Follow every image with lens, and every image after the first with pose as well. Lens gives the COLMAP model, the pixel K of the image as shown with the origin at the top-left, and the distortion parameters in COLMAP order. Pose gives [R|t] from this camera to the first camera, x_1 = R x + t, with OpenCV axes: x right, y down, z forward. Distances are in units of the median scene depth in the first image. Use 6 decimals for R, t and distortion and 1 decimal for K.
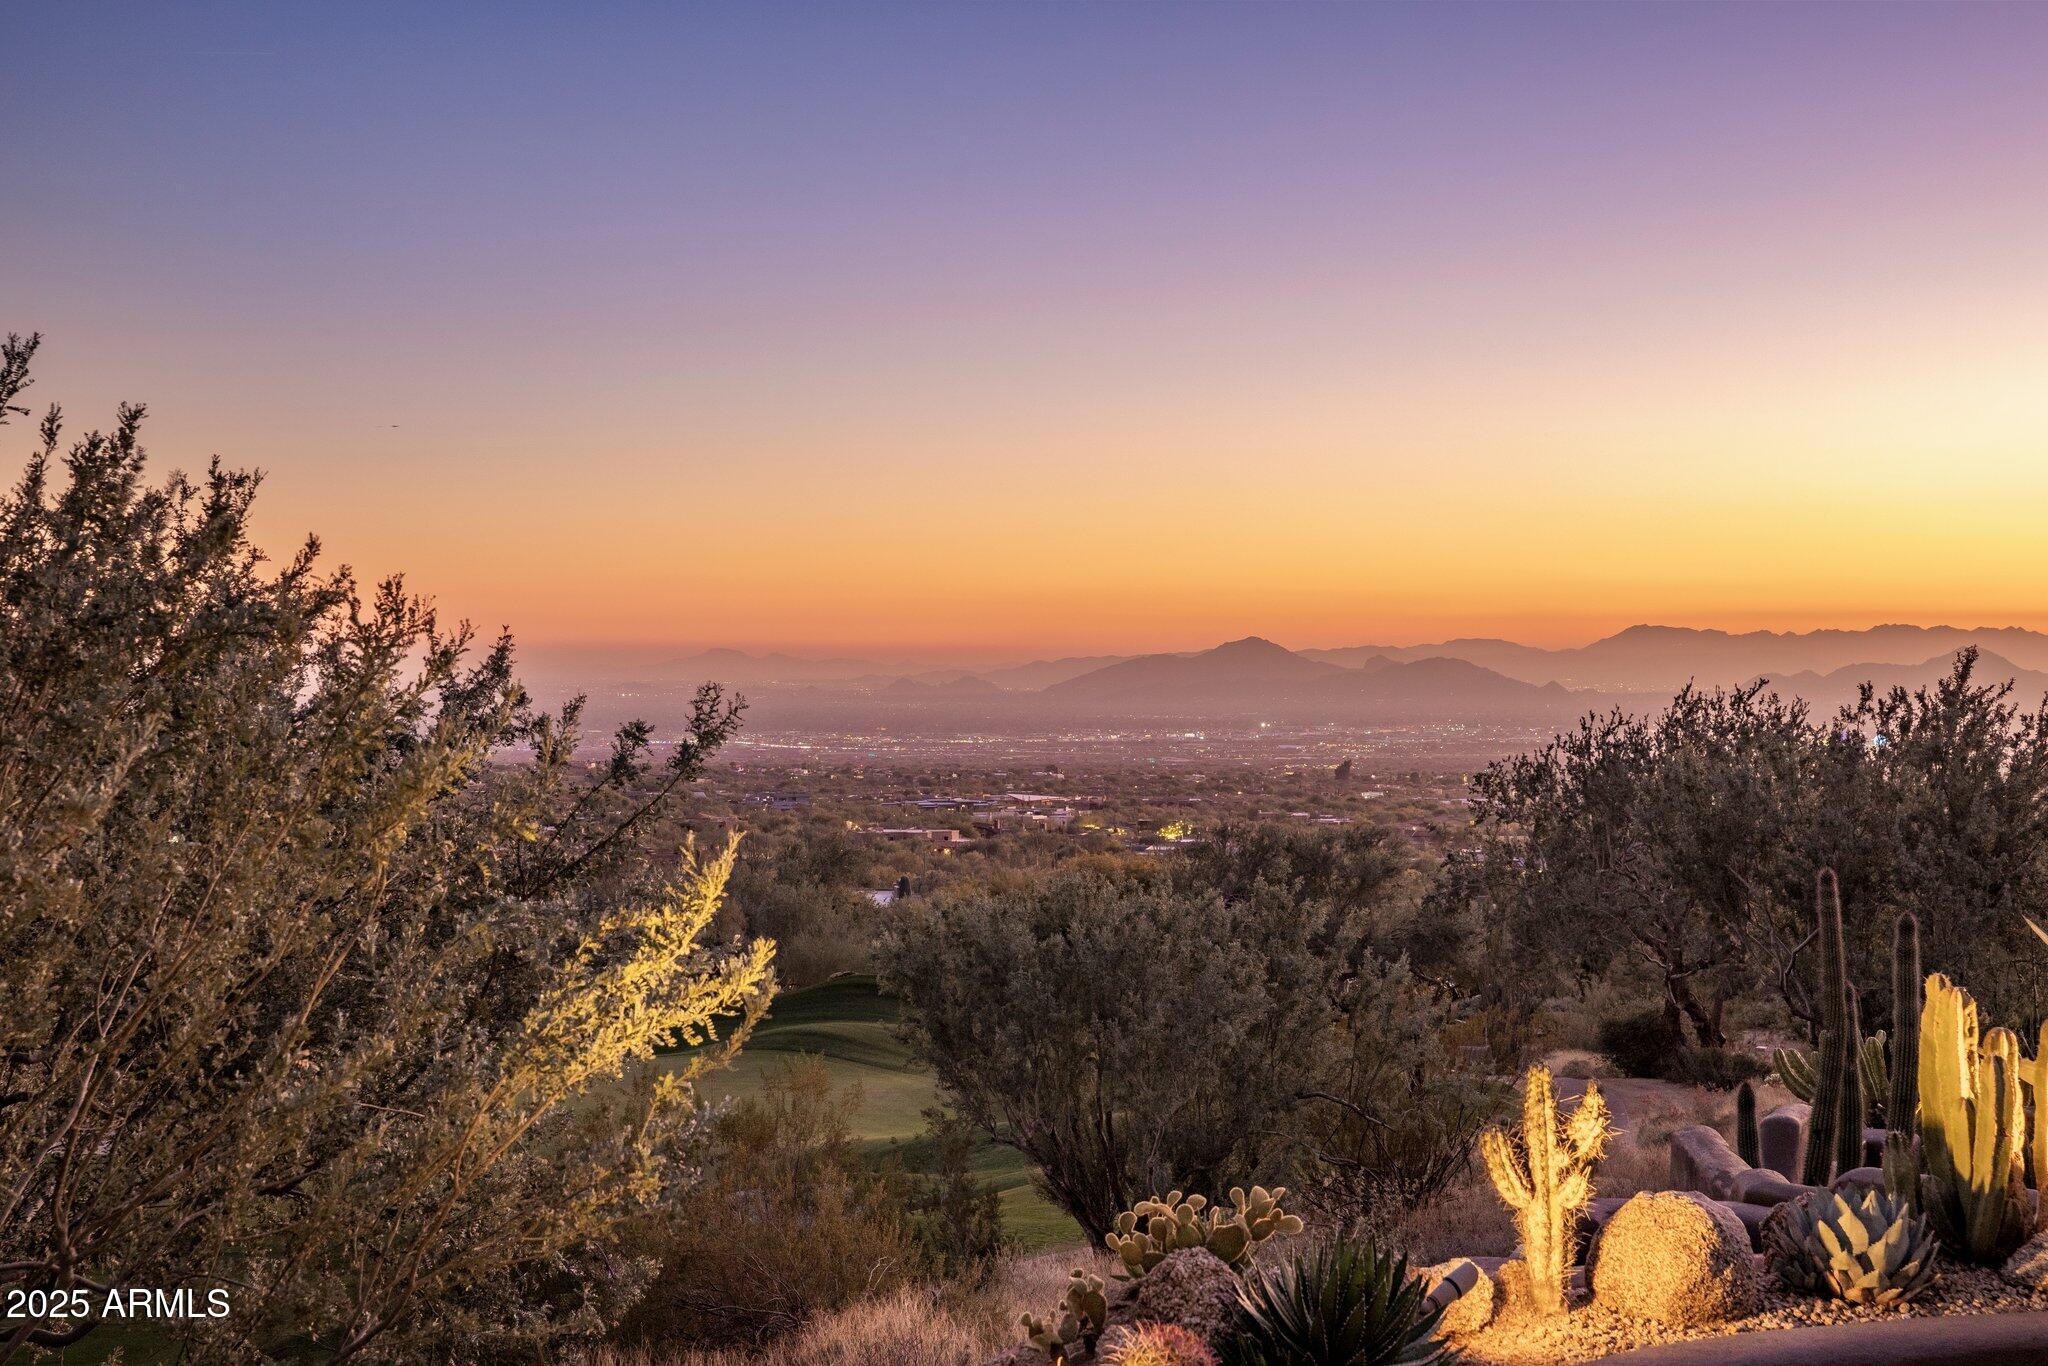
lens RADIAL K [[3637.6, 0, 1017.8], [0, 3637.6, 688.4], [0, 0, 1]] dist [0.184142, 0.000000]
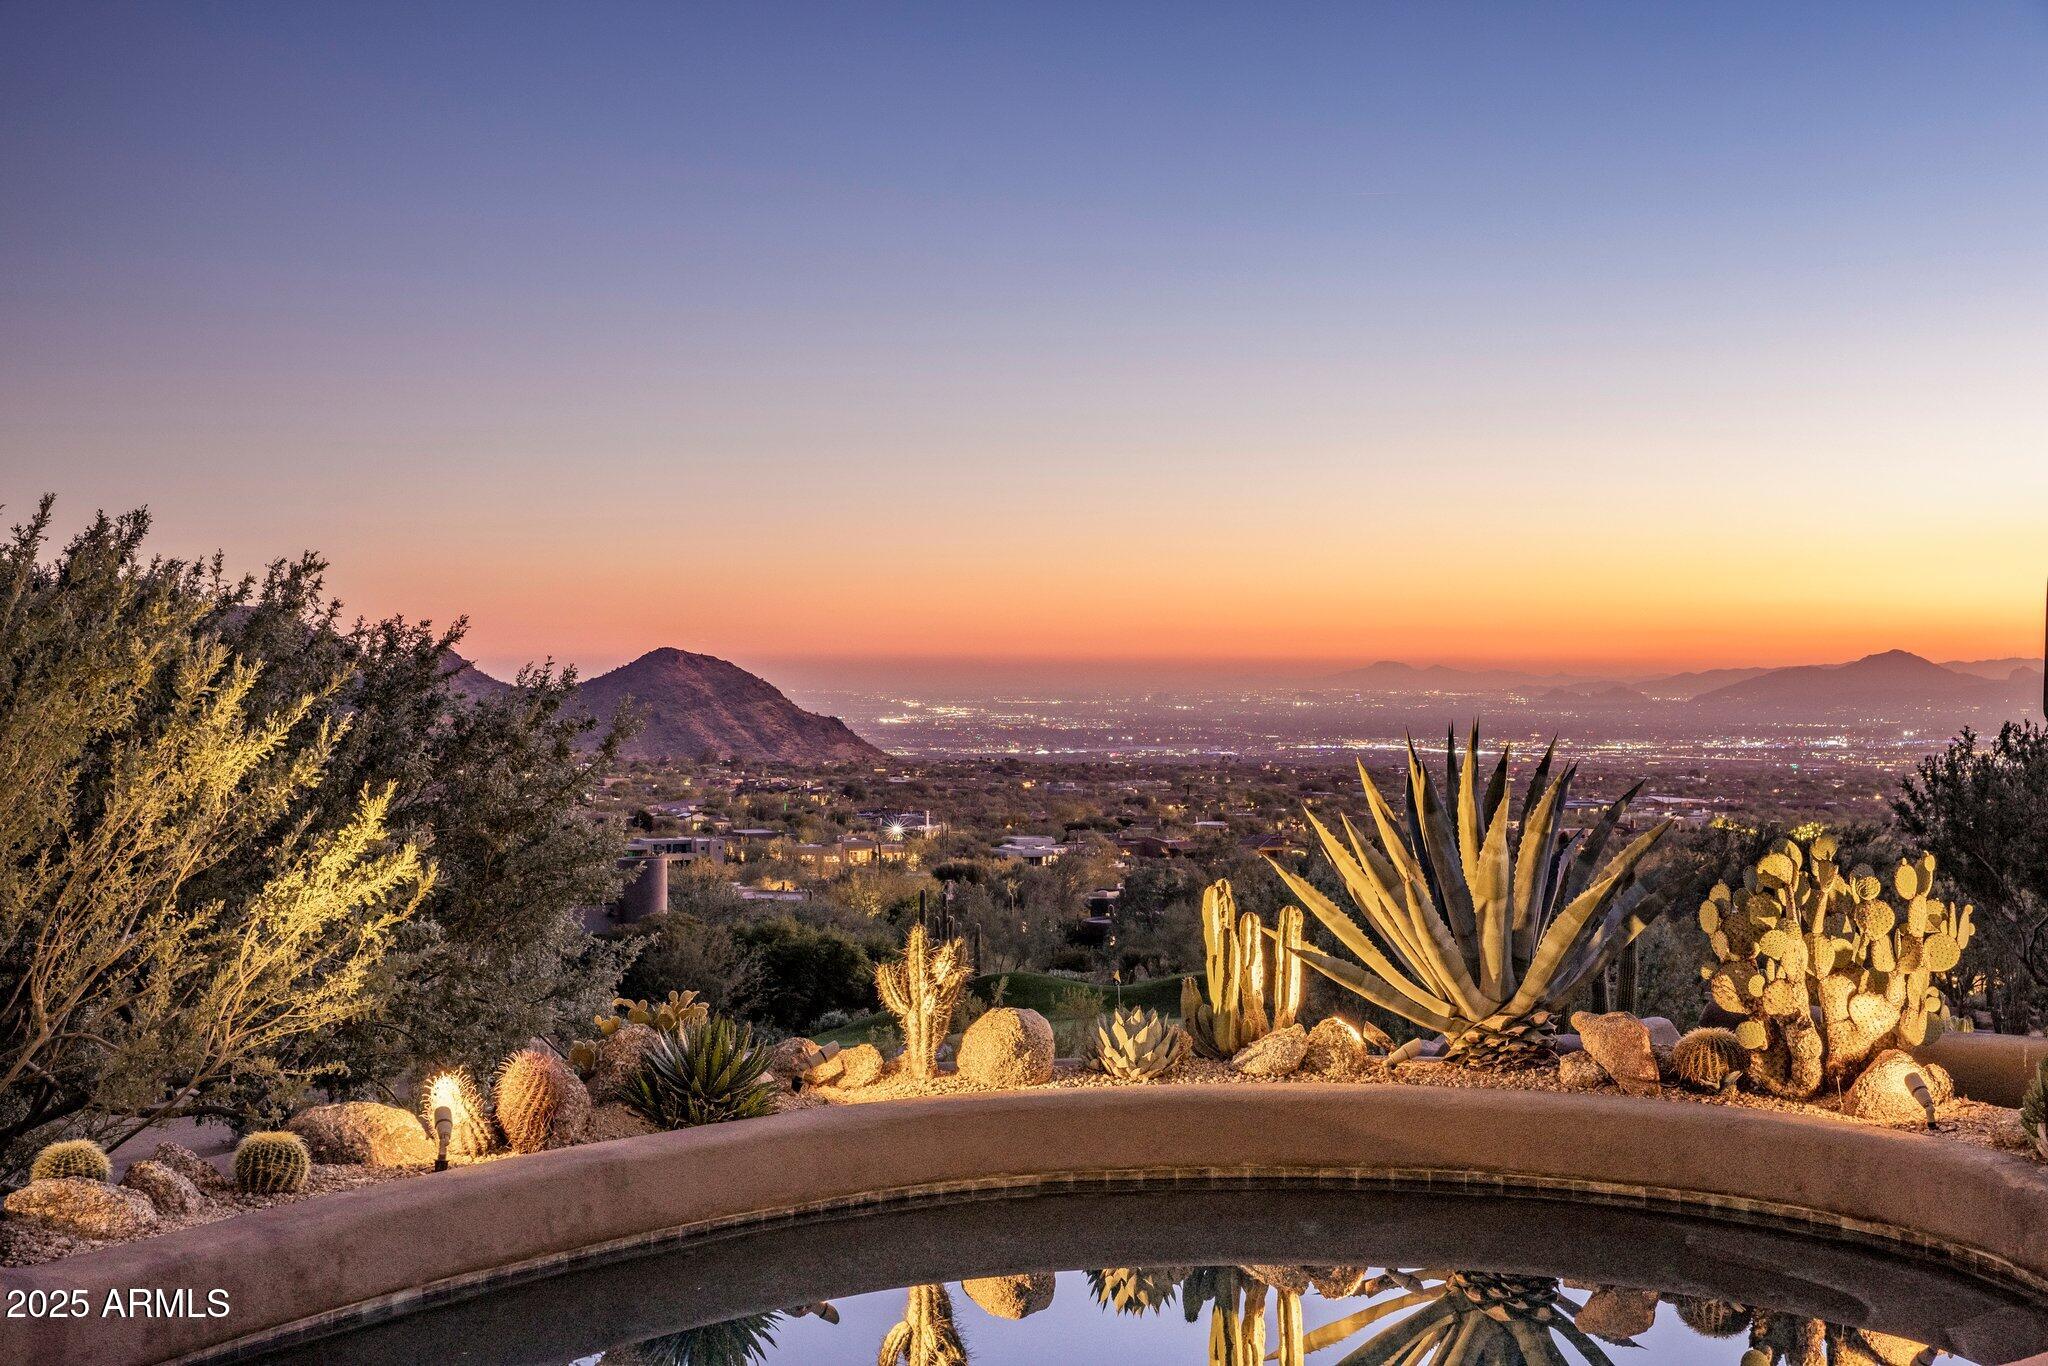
lens RADIAL K [[3326.4, 0, 1012.5], [0, 3326.4, 688.7], [0, 0, 1]] dist [0.166975, 0.000000]
pose [[0.980114, -0.000310, -0.198436, 0.113156], [-0.000260, 0.999996, -0.002845, -0.000086], [0.198436, 0.002840, 0.980110, -0.107317]]
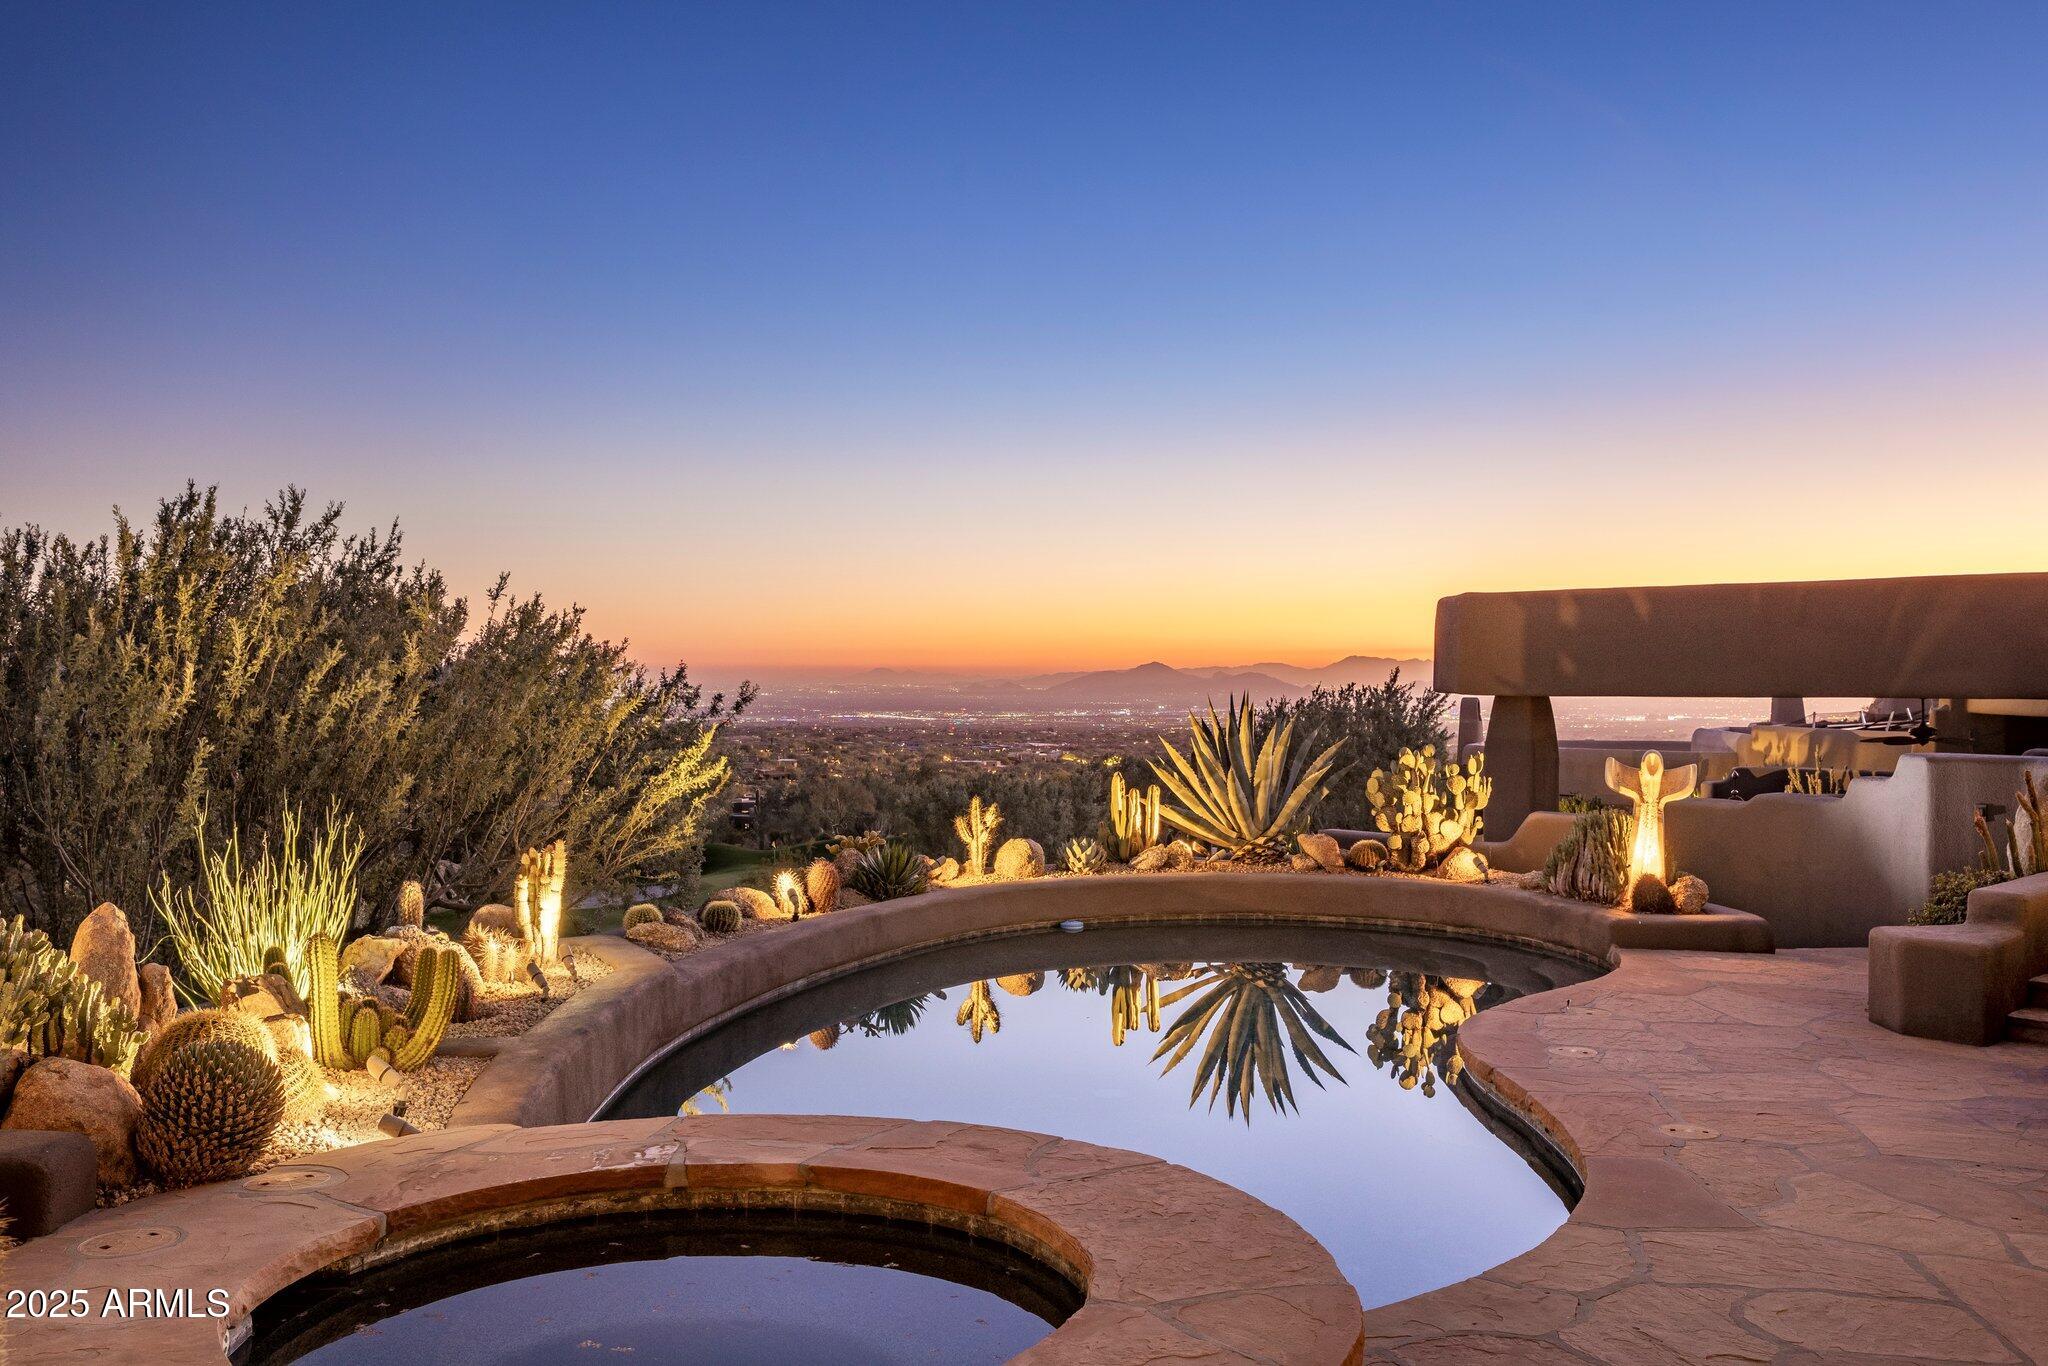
lens RADIAL K [[1886.2, 0, 1041.8], [0, 1886.2, 677.6], [0, 0, 1]] dist [-0.023358, 0.000000]
pose [[0.999997, -0.001874, 0.001288, 0.046666], [0.001882, 0.999981, -0.005916, 0.001726], [-0.001277, 0.005919, 0.999982, -0.152202]]
